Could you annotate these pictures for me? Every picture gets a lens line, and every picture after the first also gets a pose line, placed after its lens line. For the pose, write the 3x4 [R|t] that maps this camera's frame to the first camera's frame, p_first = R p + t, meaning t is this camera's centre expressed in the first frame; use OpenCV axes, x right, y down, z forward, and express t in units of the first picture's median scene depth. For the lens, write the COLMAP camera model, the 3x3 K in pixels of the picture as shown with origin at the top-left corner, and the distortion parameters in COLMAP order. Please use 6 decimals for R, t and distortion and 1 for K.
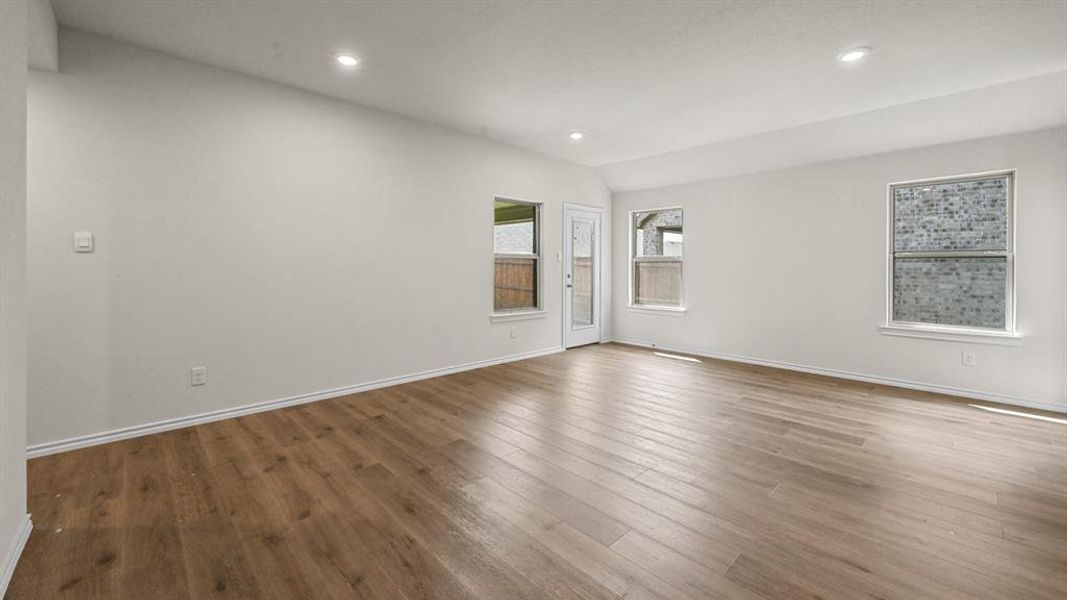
lens RADIAL K [[420.9, 0, 531.3], [0, 420.9, 295.9], [0, 0, 1]] dist [-0.001212, -0.000039]
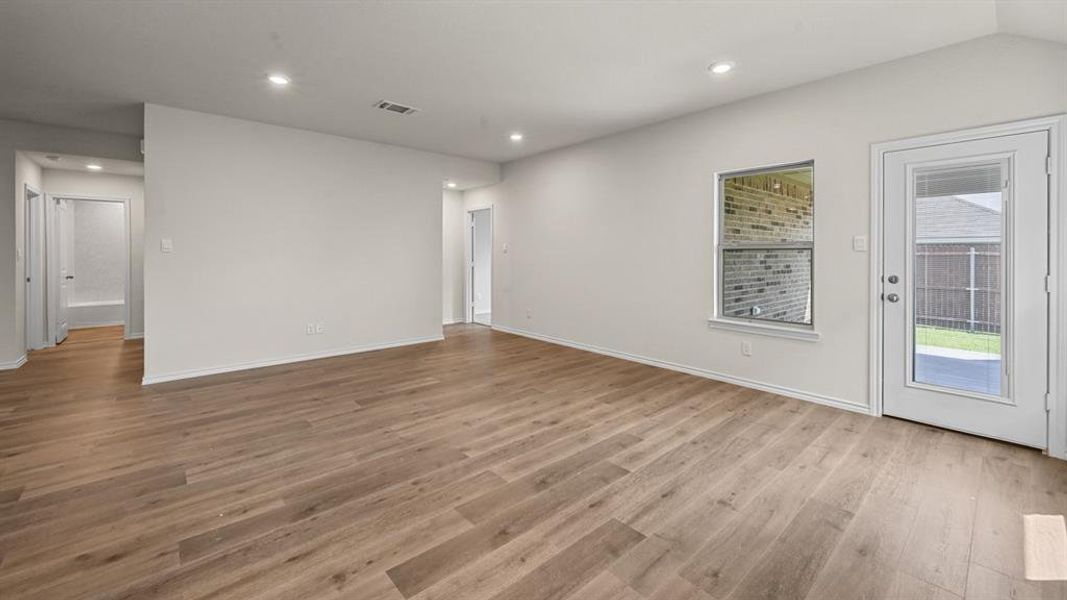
lens RADIAL K [[420.9, 0, 531.3], [0, 420.9, 295.9], [0, 0, 1]] dist [-0.001212, -0.000039]
pose [[-0.031210, 0.086579, -0.995756, 1.221160], [-0.078737, 0.992932, 0.088801, -0.074009], [0.996407, 0.081174, -0.024172, 1.095836]]
